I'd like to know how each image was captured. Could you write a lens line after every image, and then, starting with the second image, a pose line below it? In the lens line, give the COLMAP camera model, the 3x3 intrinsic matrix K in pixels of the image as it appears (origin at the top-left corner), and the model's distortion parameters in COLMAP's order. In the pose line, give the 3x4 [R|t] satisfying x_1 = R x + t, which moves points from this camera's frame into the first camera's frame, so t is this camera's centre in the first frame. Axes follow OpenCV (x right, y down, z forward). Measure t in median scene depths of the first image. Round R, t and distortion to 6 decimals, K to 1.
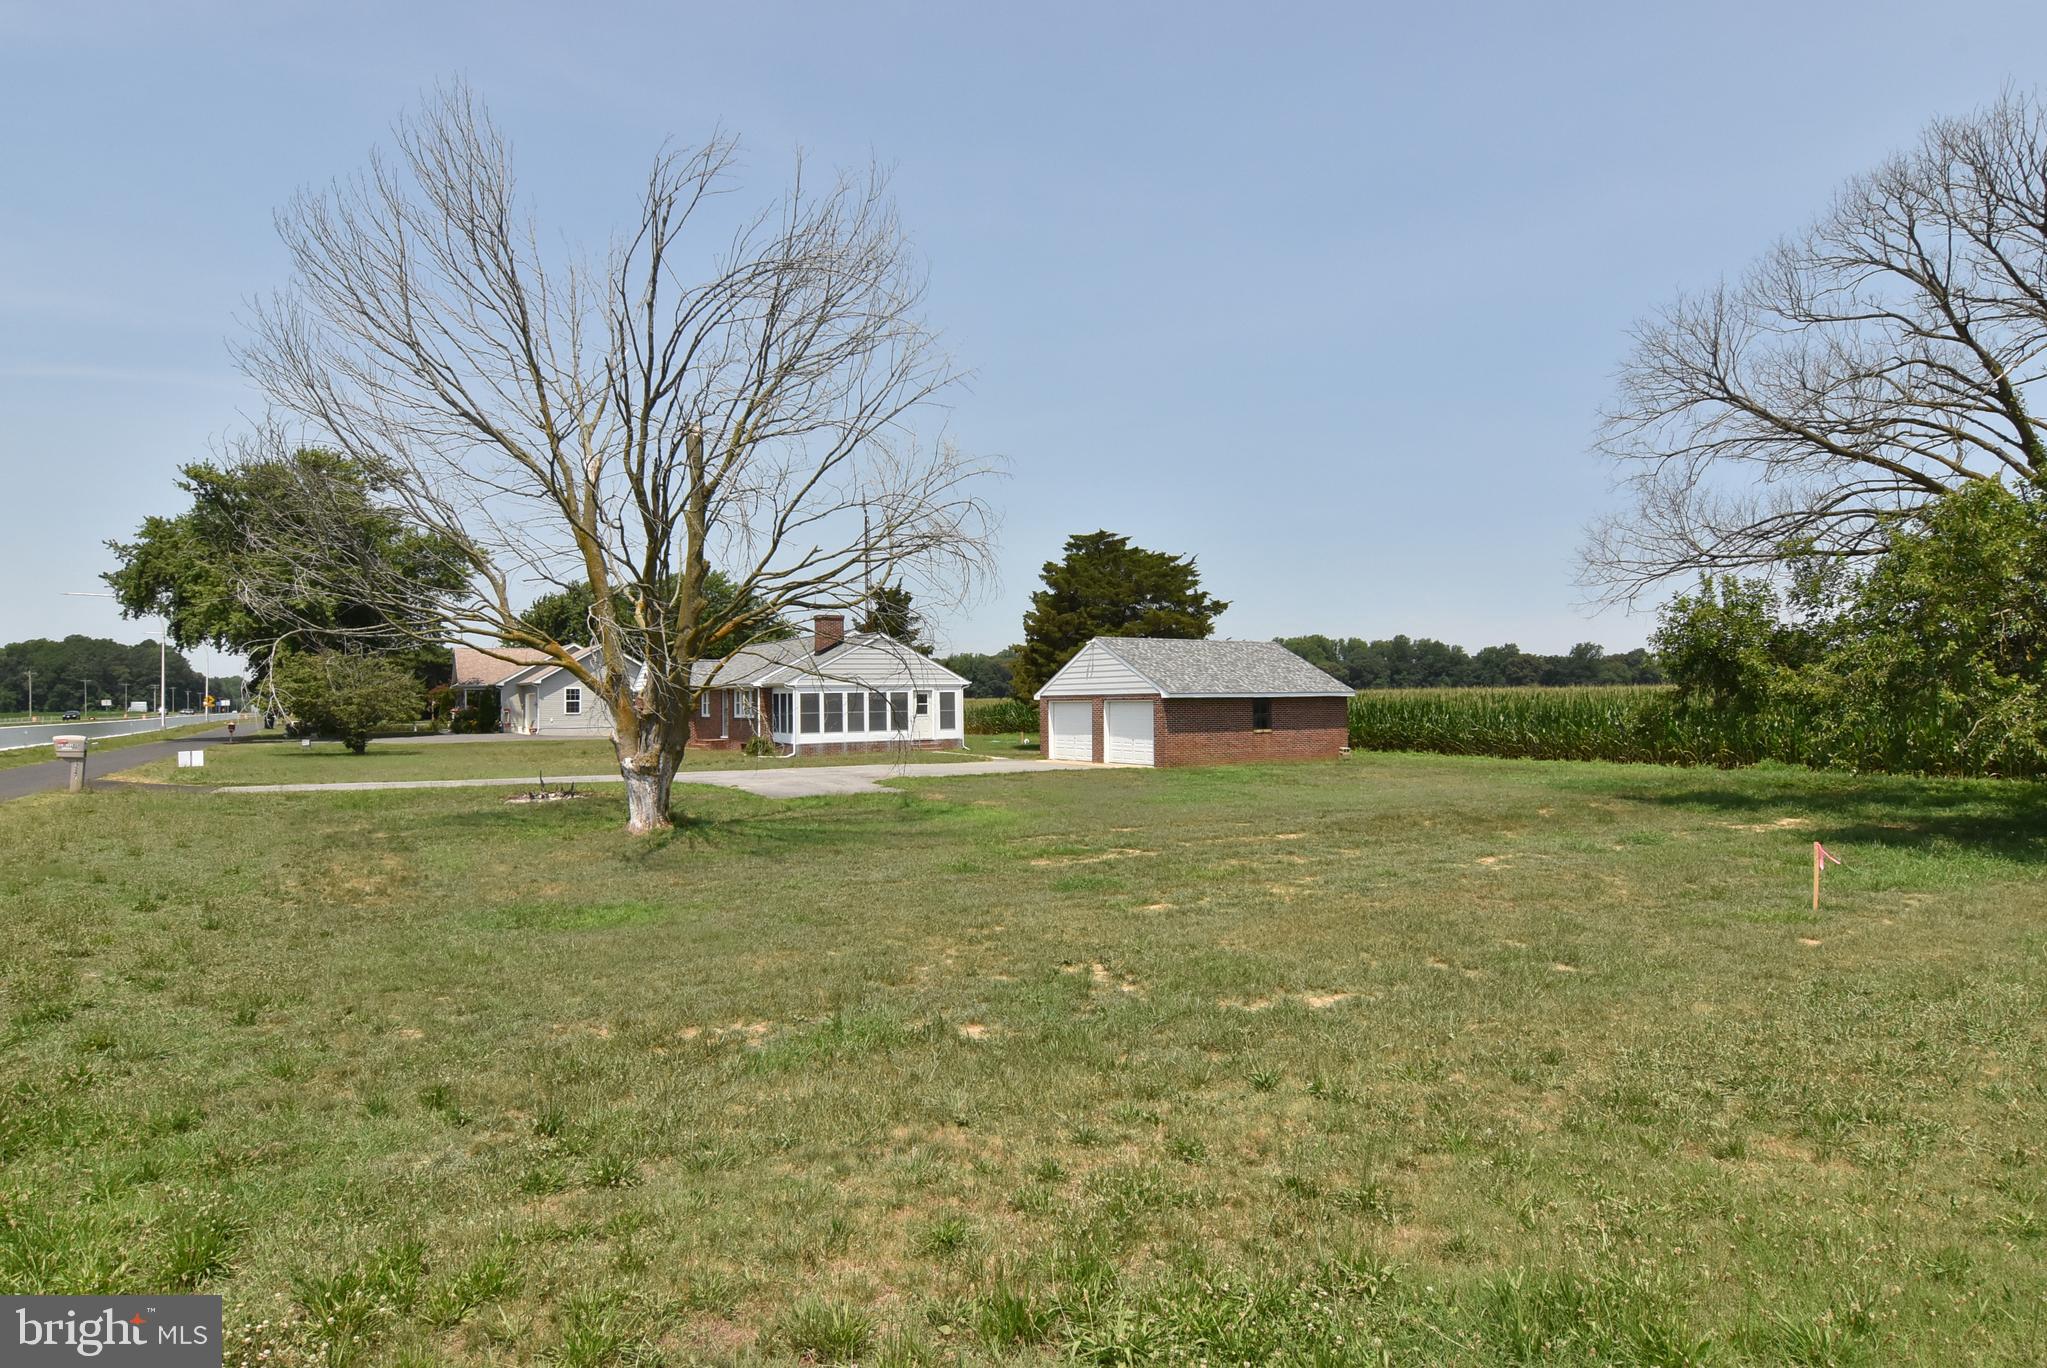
lens RADIAL K [[1087.4, 0, 1022.1], [0, 1087.4, 693.6], [0, 0, 1]] dist [-0.006320, -0.010119]
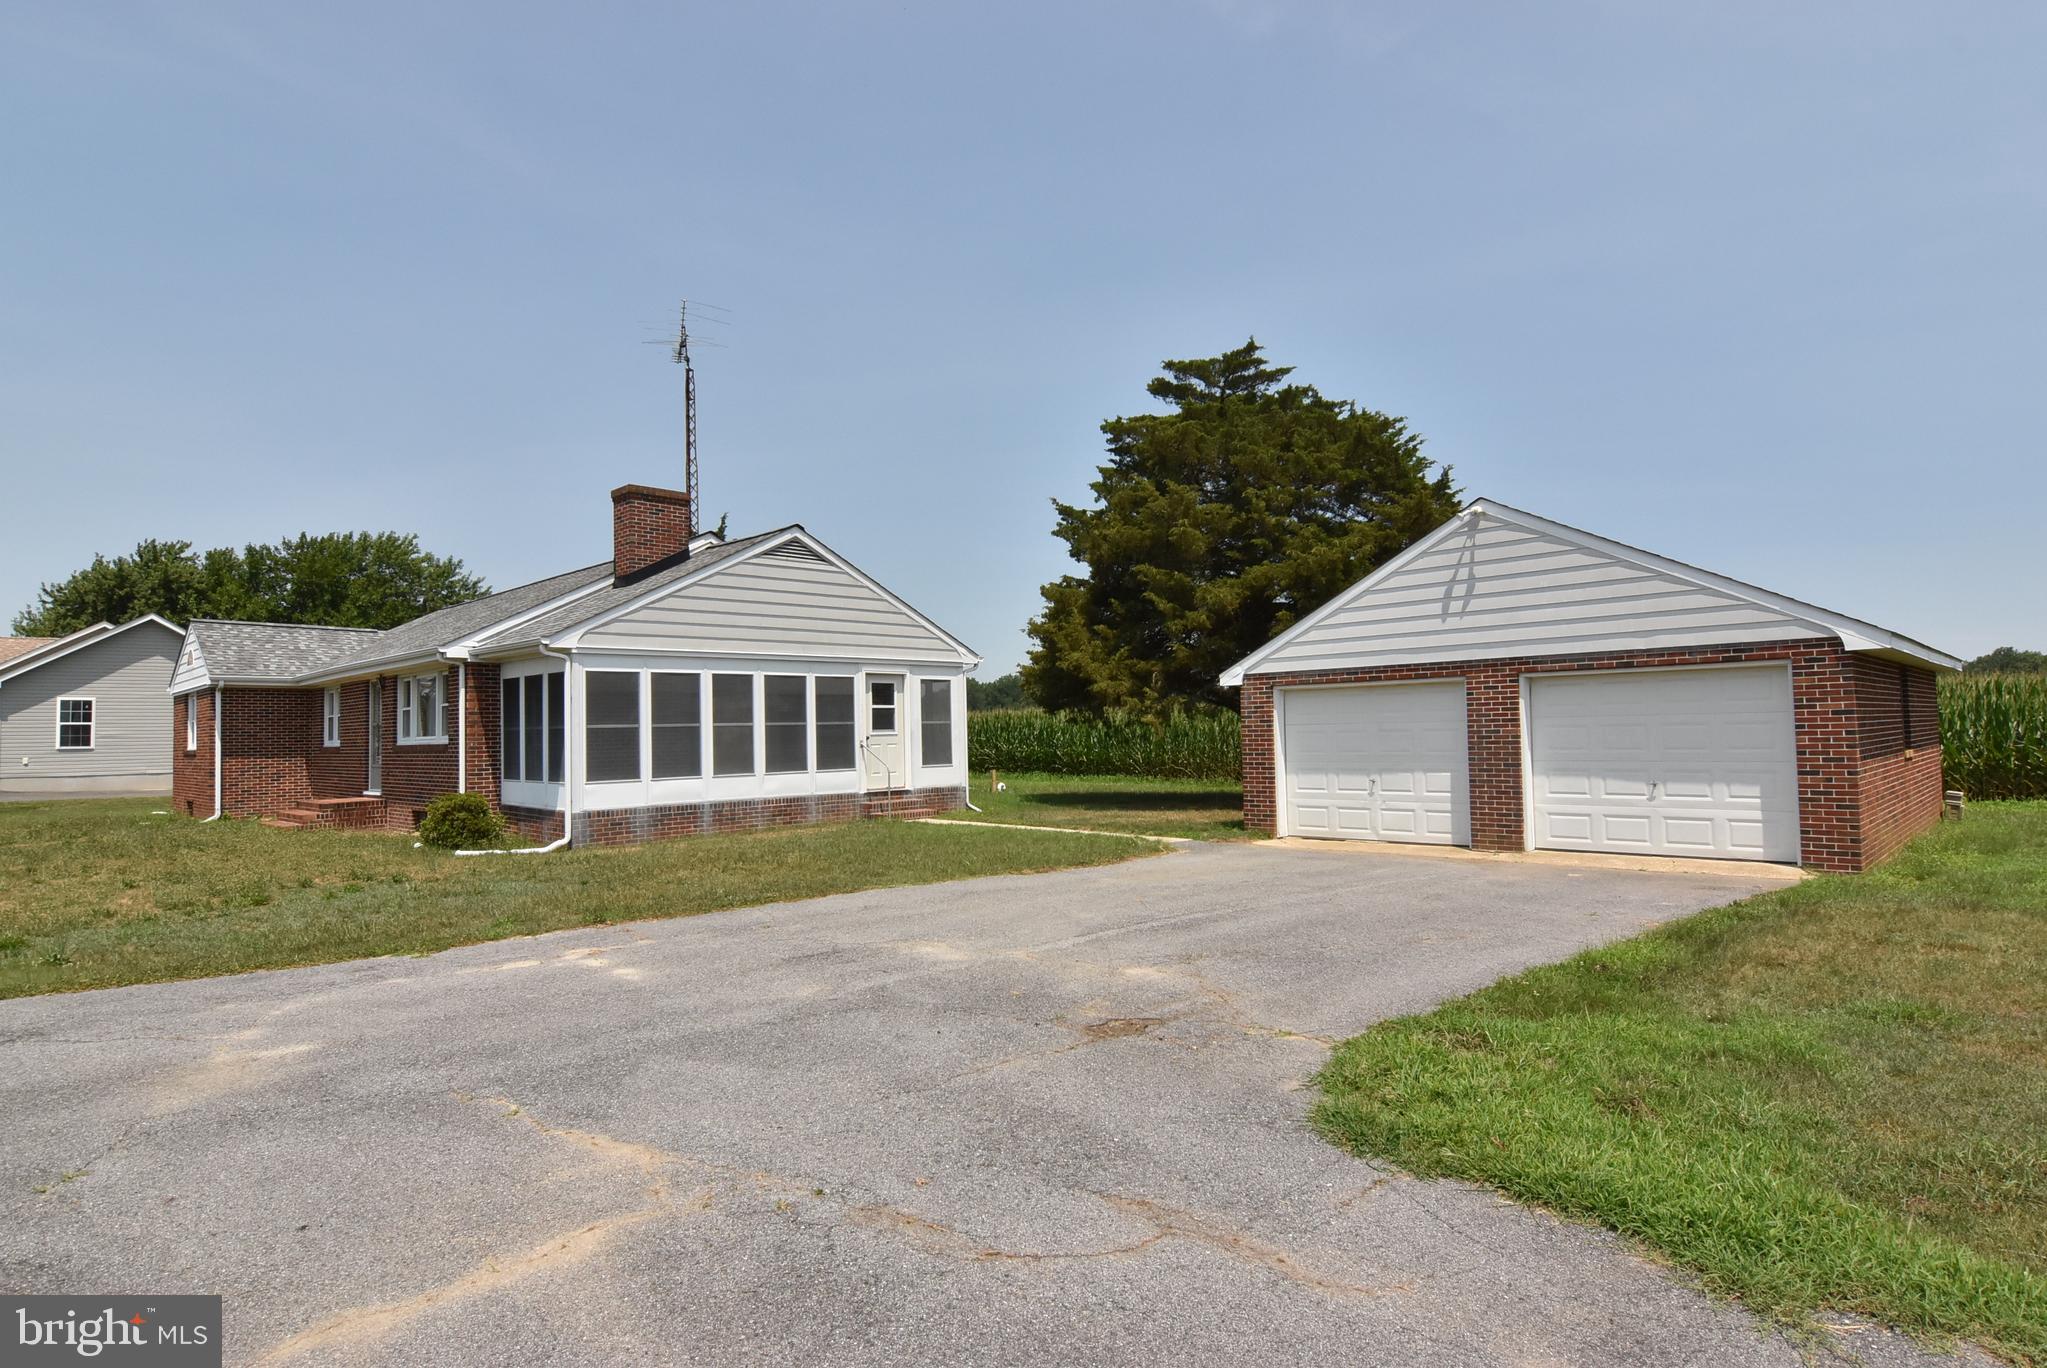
lens RADIAL K [[1087.4, 0, 1023.3], [0, 1087.4, 698.3], [0, 0, 1]] dist [-0.006320, -0.010119]
pose [[0.972711, -0.000194, 0.232020, -0.140669], [0.007416, 0.999515, -0.030256, 0.019996], [-0.231902, 0.031151, 0.972240, 0.591810]]
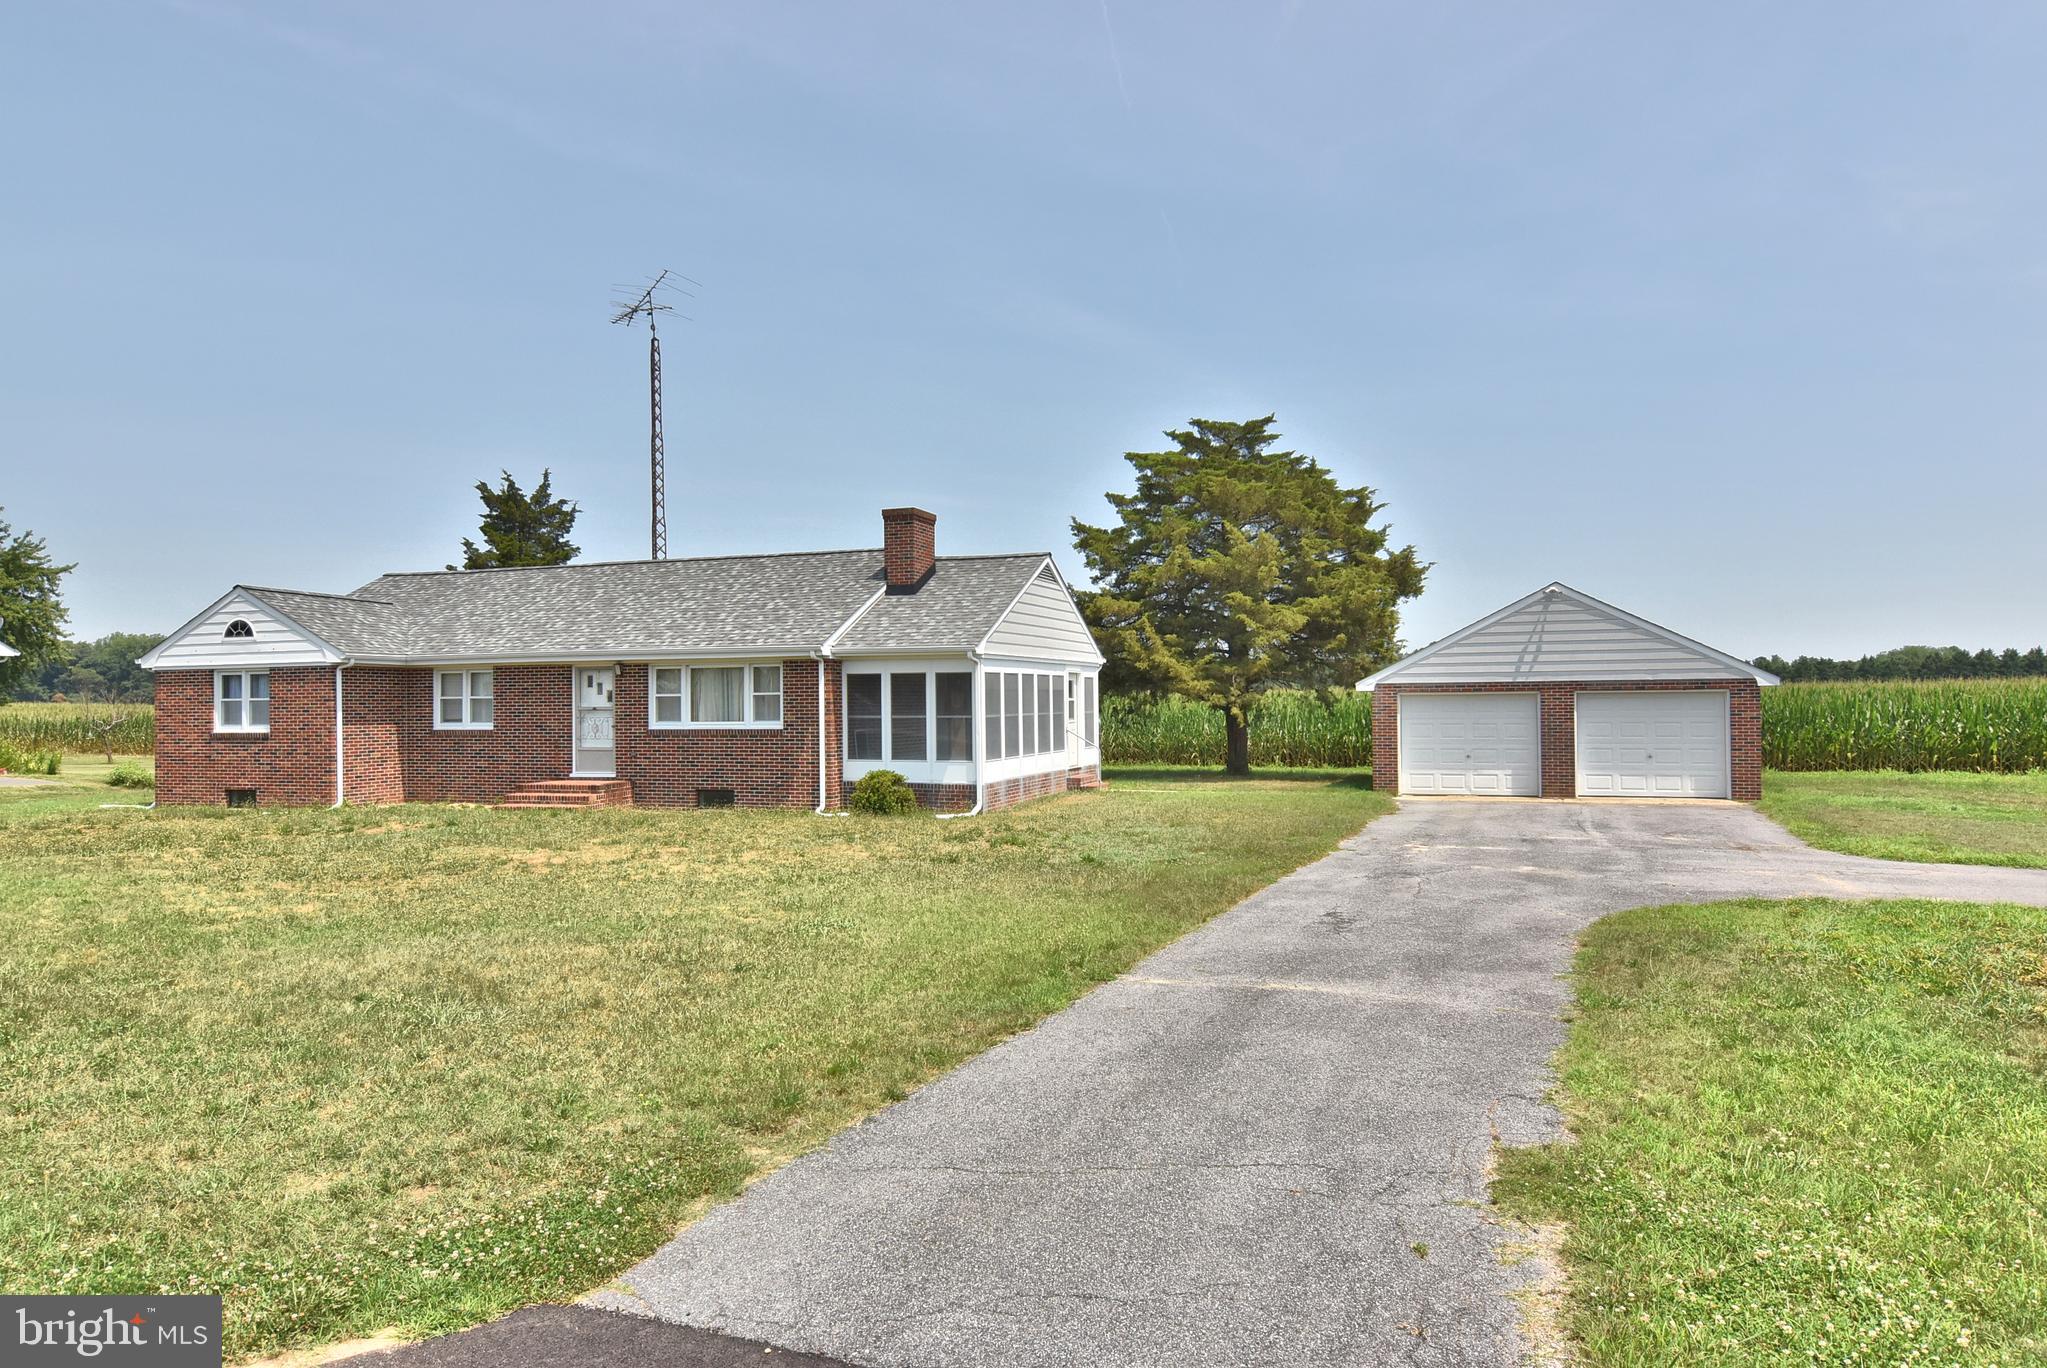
lens RADIAL K [[1316.7, 0, 1026.3], [0, 1316.7, 670.6], [0, 0, 1]] dist [0.007503, 0.001615]
pose [[0.780935, 0.022445, 0.624209, -0.513933], [-0.004115, 0.999517, -0.030792, 0.015434], [-0.624599, 0.021478, 0.780651, 0.536423]]
